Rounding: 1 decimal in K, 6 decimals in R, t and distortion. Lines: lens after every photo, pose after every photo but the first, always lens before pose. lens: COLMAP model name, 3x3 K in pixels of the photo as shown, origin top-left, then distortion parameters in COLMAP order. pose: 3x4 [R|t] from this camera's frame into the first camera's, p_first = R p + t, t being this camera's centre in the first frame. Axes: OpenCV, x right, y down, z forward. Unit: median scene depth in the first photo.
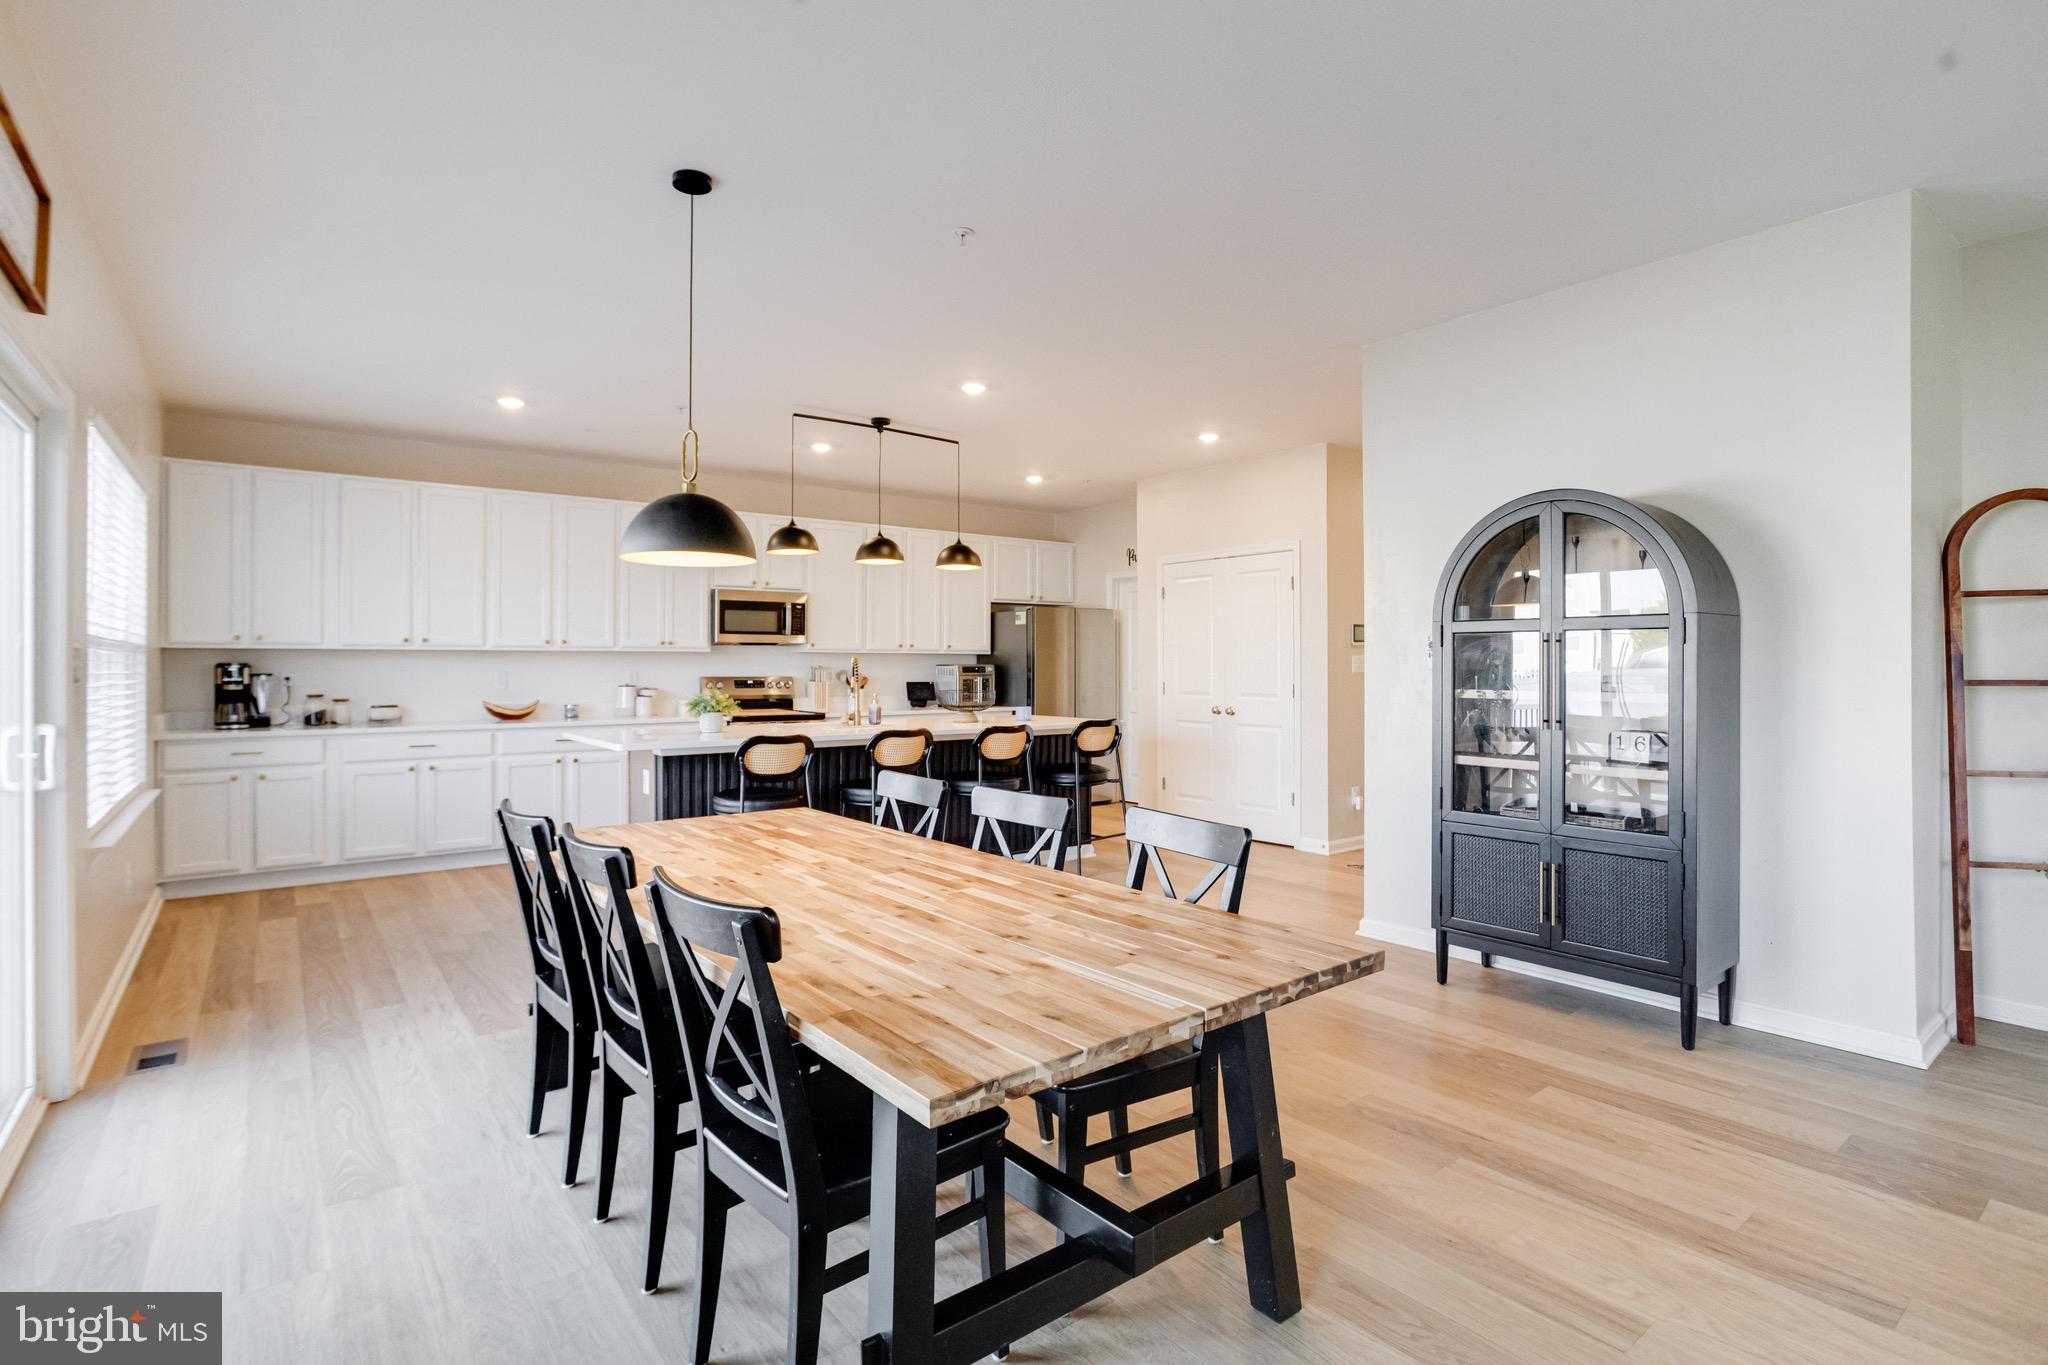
lens RADIAL K [[987.6, 0, 999.5], [0, 987.6, 679.0], [0, 0, 1]] dist [-0.003081, -0.000227]
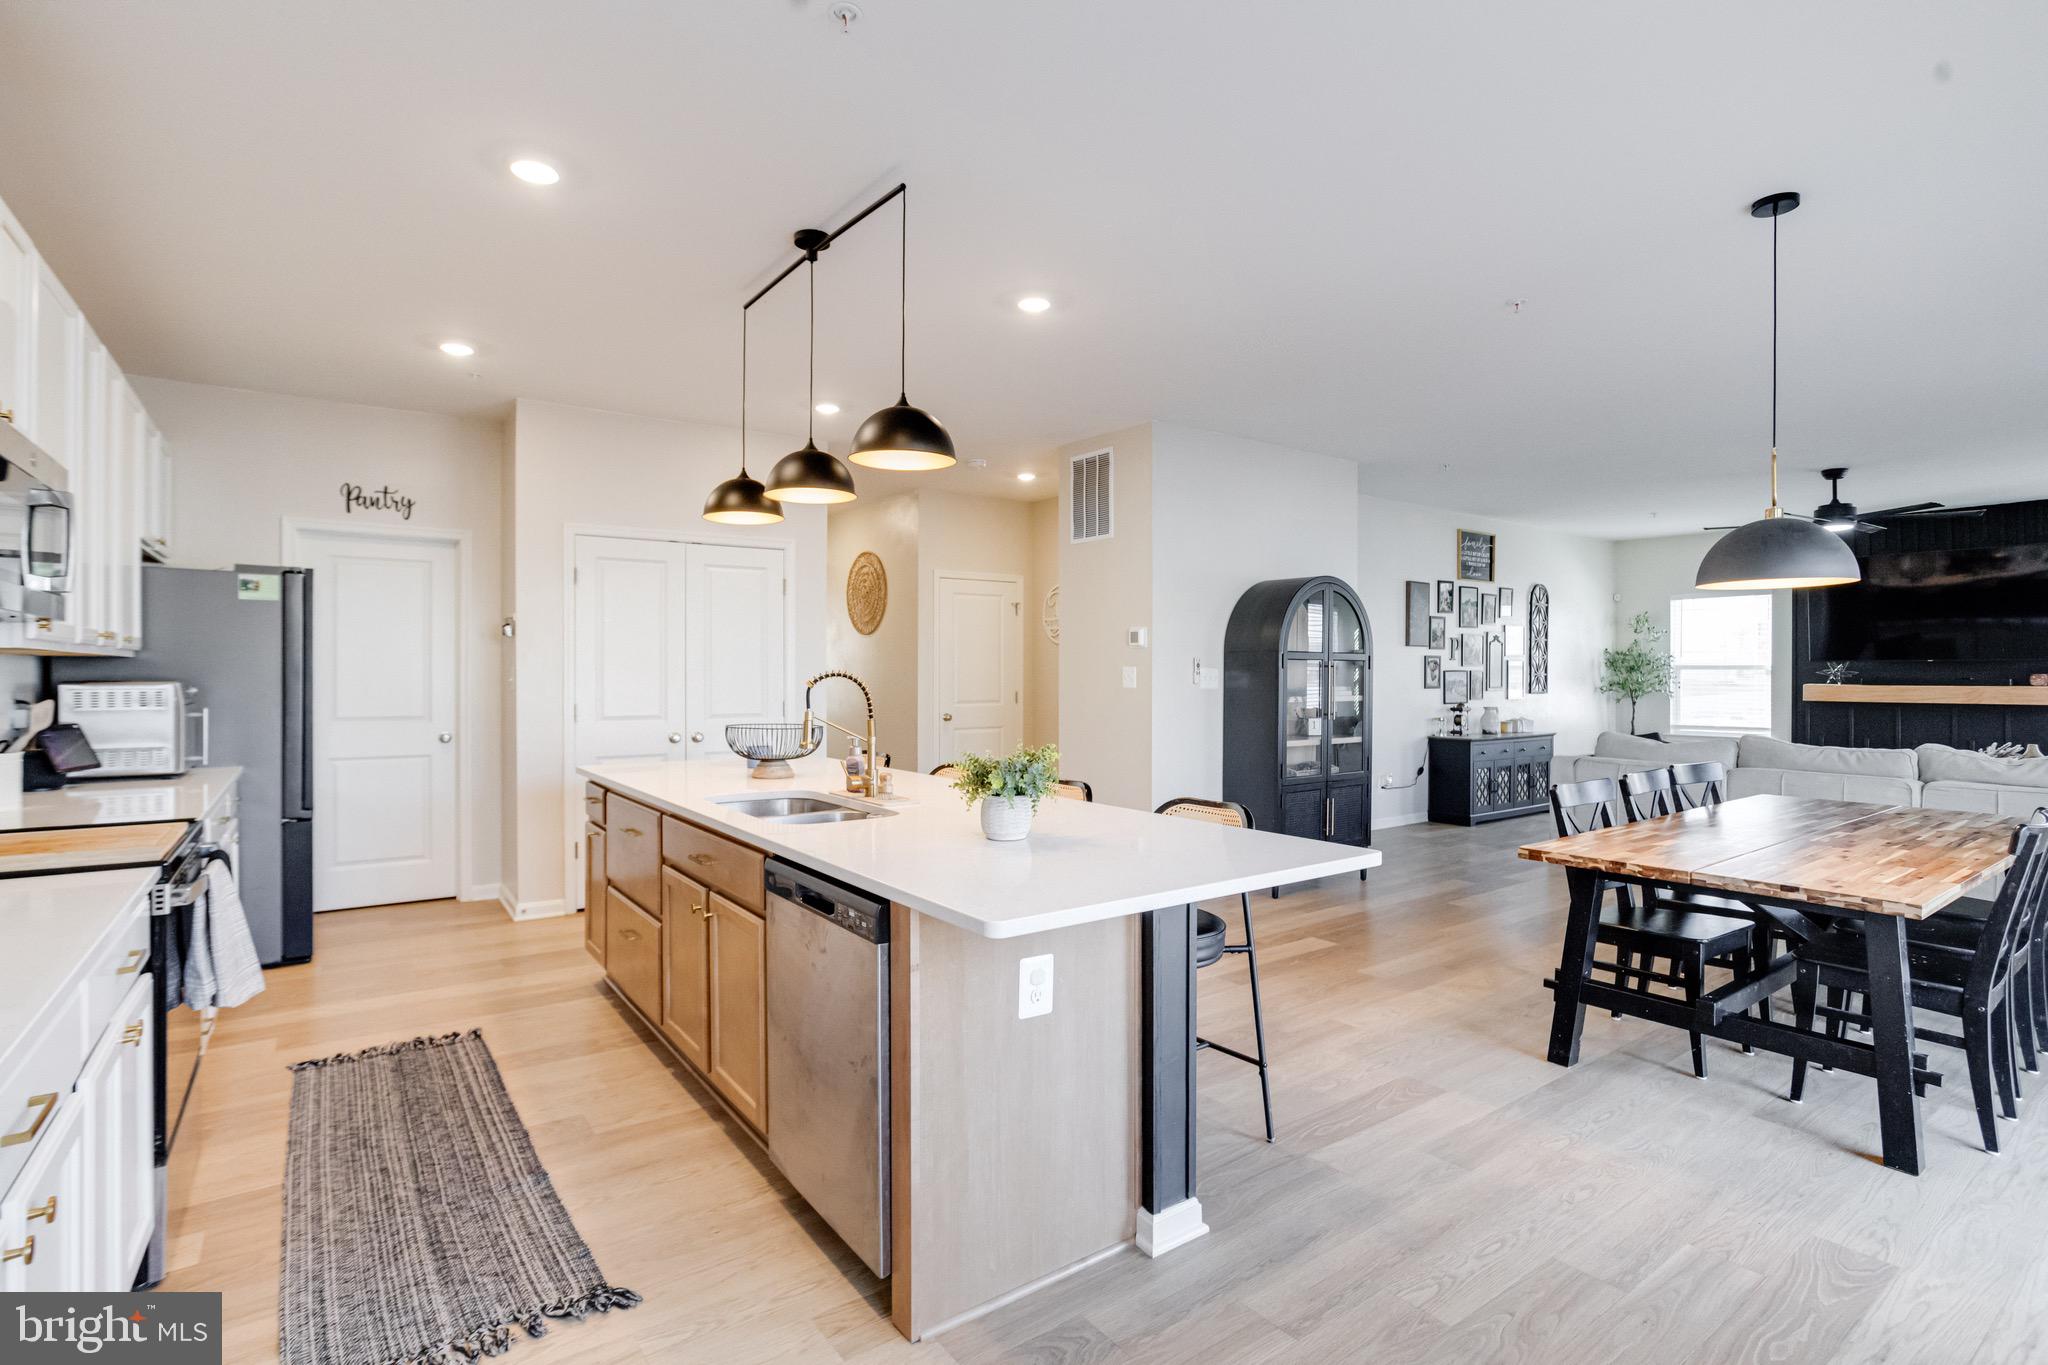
lens RADIAL K [[981.4, 0, 1007.4], [0, 981.4, 675.6], [0, 0, 1]] dist [-0.035679, 0.019731]
pose [[0.019191, -0.003475, 0.999810, -0.574589], [0.011217, 0.999932, 0.003261, -0.017618], [-0.999753, 0.011152, 0.019229, 0.769574]]
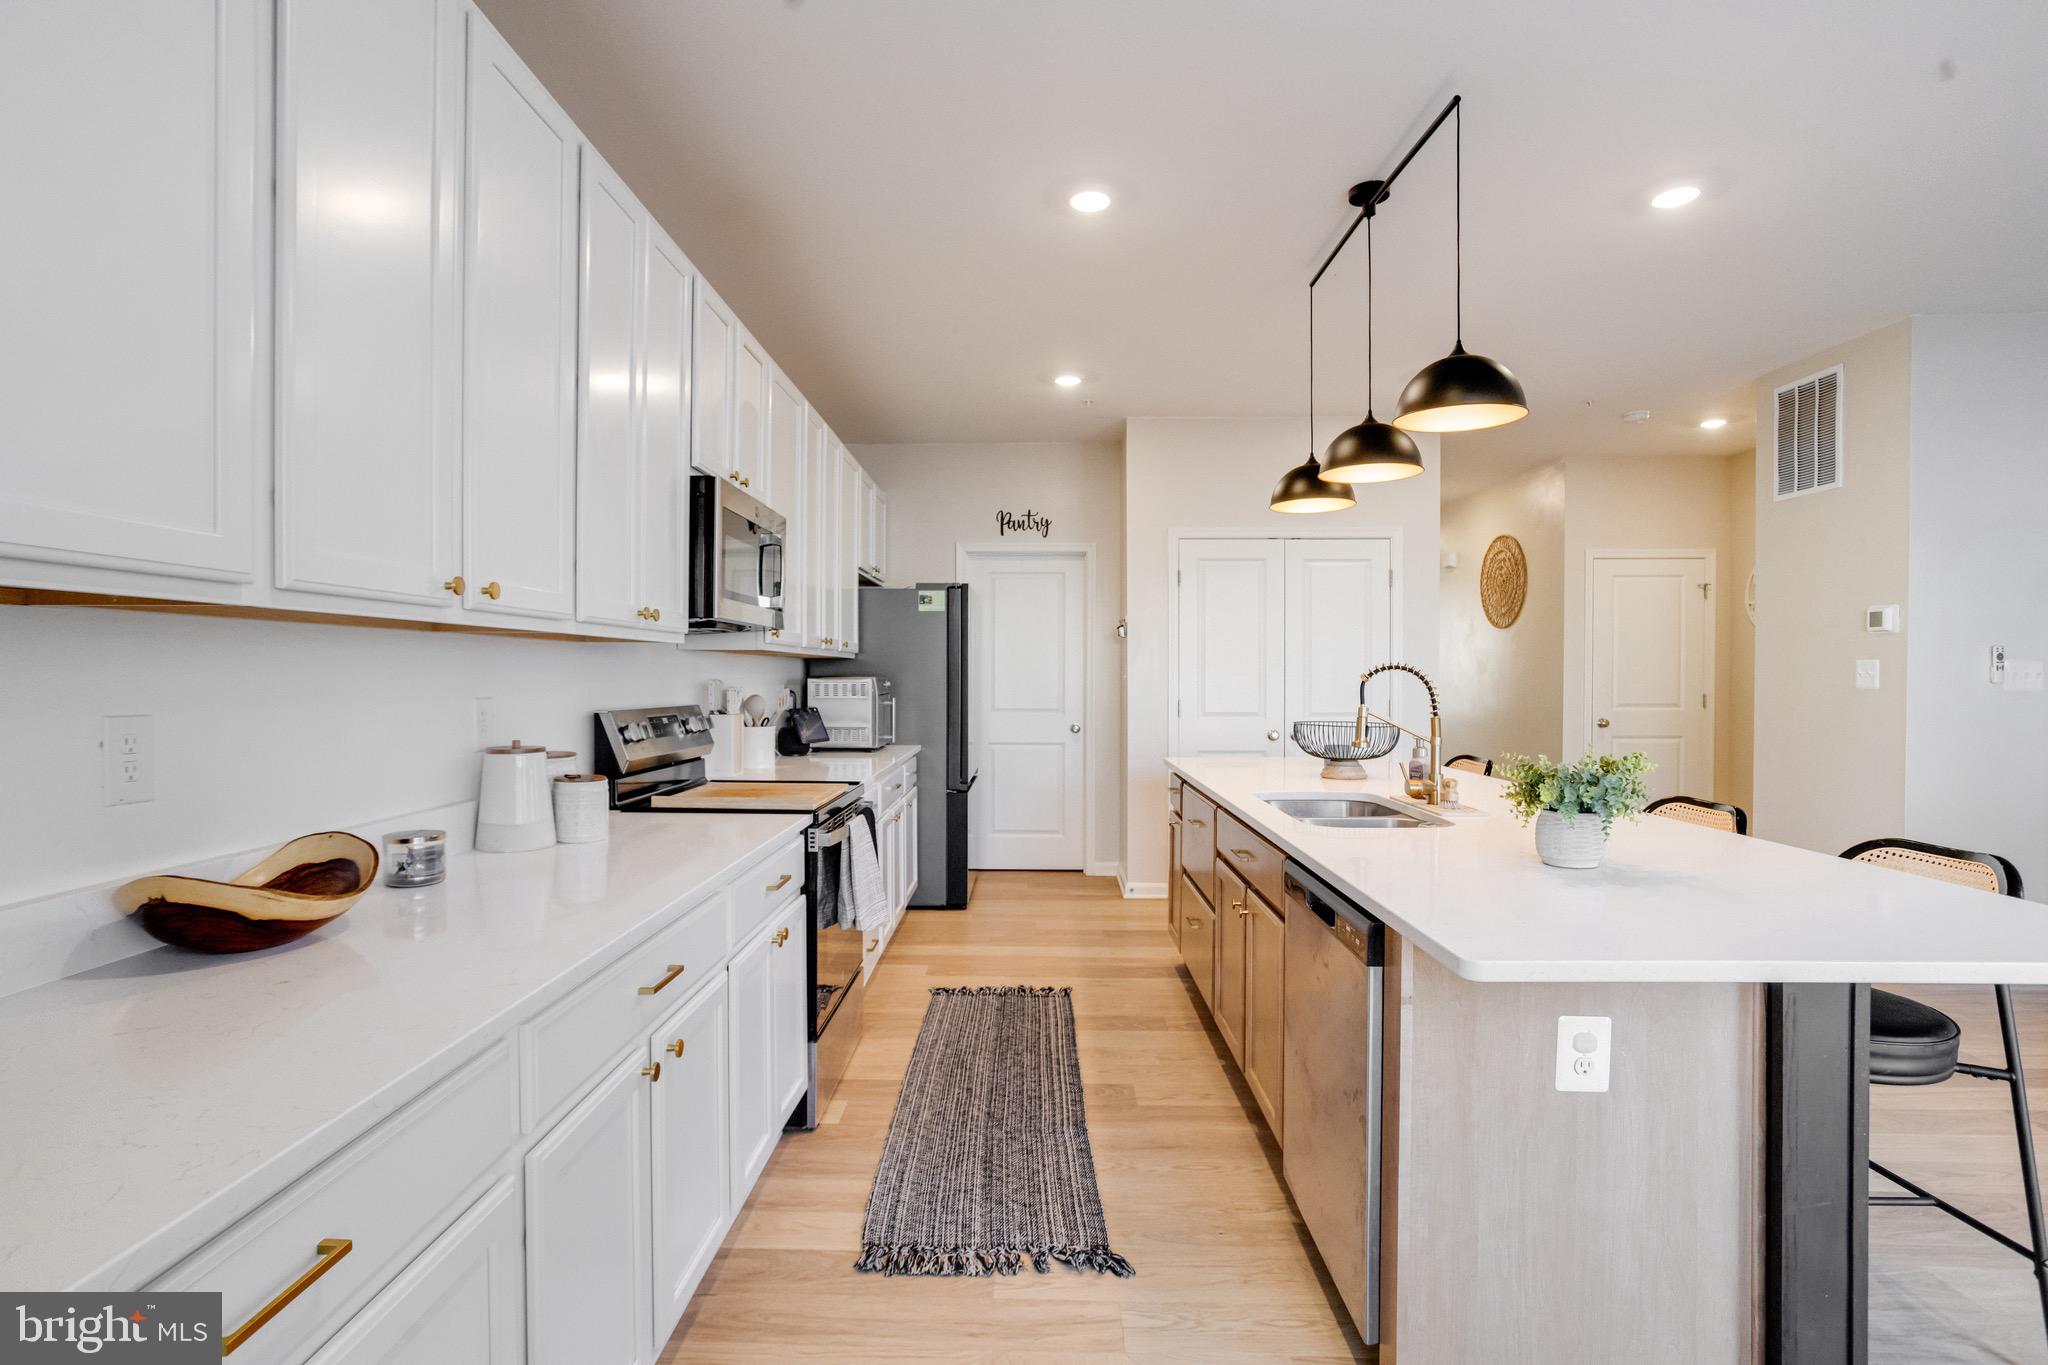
lens RADIAL K [[988.2, 0, 1011.3], [0, 988.2, 687.7], [0, 0, 1]] dist [-0.058696, 0.035362]
pose [[0.615249, -0.011562, 0.788248, -0.545158], [0.011421, 0.999918, 0.005752, -0.013142], [-0.788250, 0.005464, 0.615331, 0.733284]]
